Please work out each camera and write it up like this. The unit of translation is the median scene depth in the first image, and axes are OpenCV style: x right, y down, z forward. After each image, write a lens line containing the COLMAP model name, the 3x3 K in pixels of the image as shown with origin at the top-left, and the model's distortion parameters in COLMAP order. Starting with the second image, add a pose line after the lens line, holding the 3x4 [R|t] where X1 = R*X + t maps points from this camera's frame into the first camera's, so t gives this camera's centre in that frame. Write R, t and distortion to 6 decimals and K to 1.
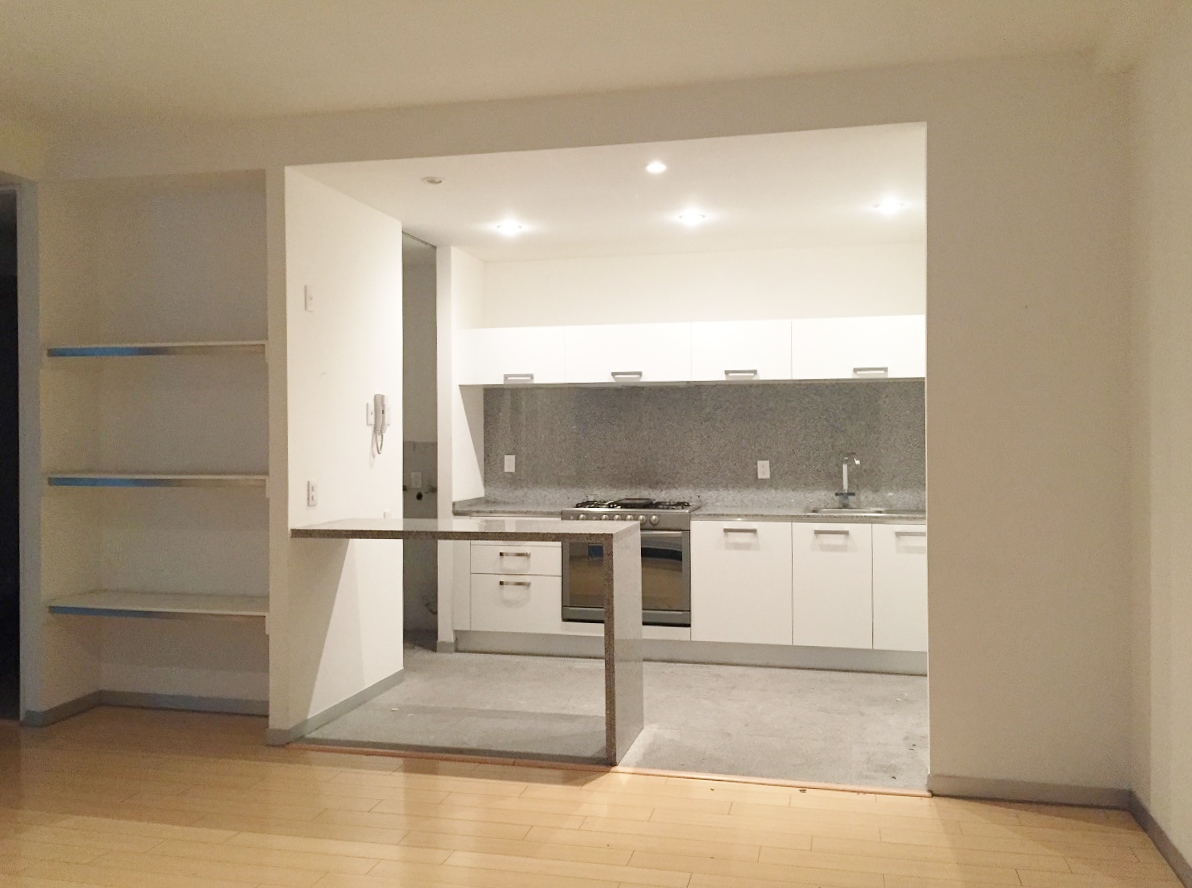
lens RADIAL K [[1027.5, 0, 596.0], [0, 1027.5, 444.0], [0, 0, 1]] dist [0.056940, -0.071747]
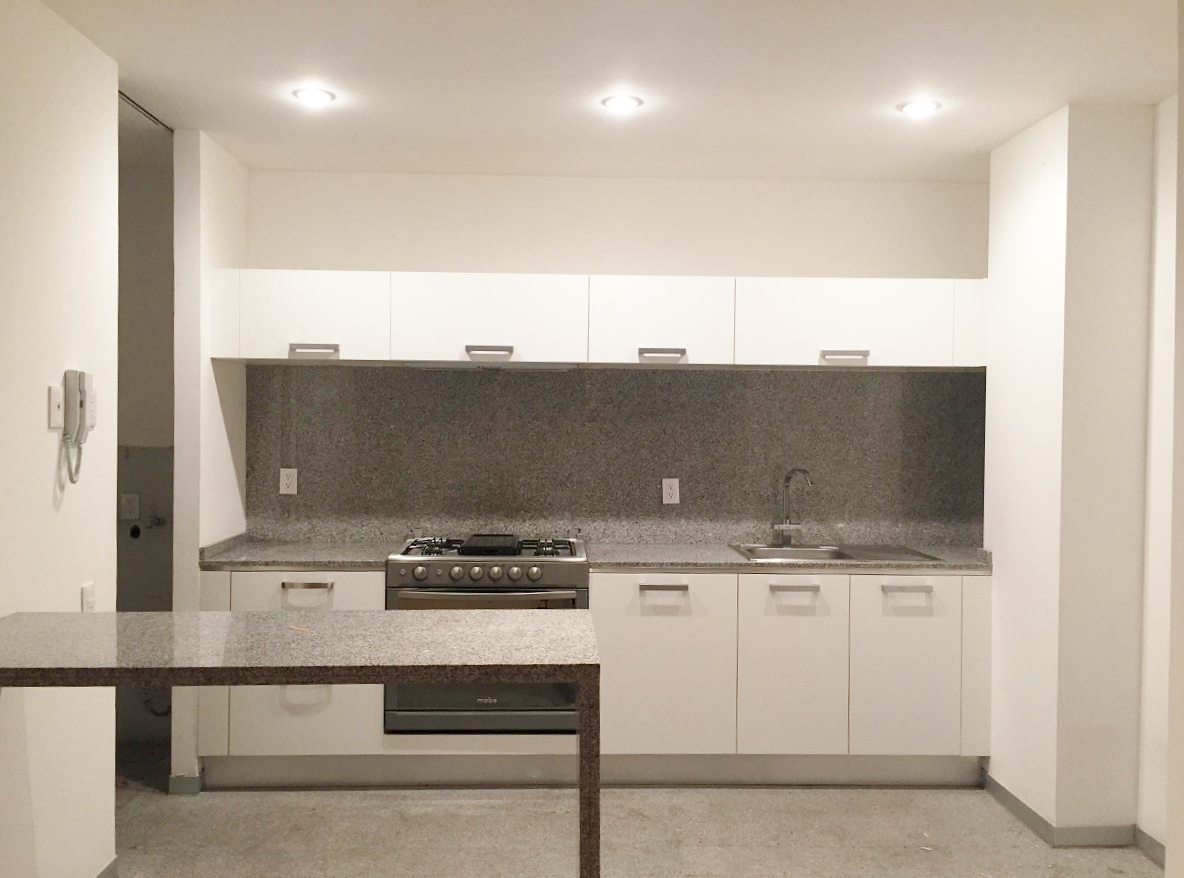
lens RADIAL K [[1026.7, 0, 592.0], [0, 1026.7, 439.0], [0, 0, 1]] dist [0.075494, -0.102183]
pose [[0.962959, 0.007983, 0.269530, -0.087982], [-0.011253, 0.999881, 0.010590, -0.019637], [-0.269413, -0.013231, 0.962934, 0.371157]]
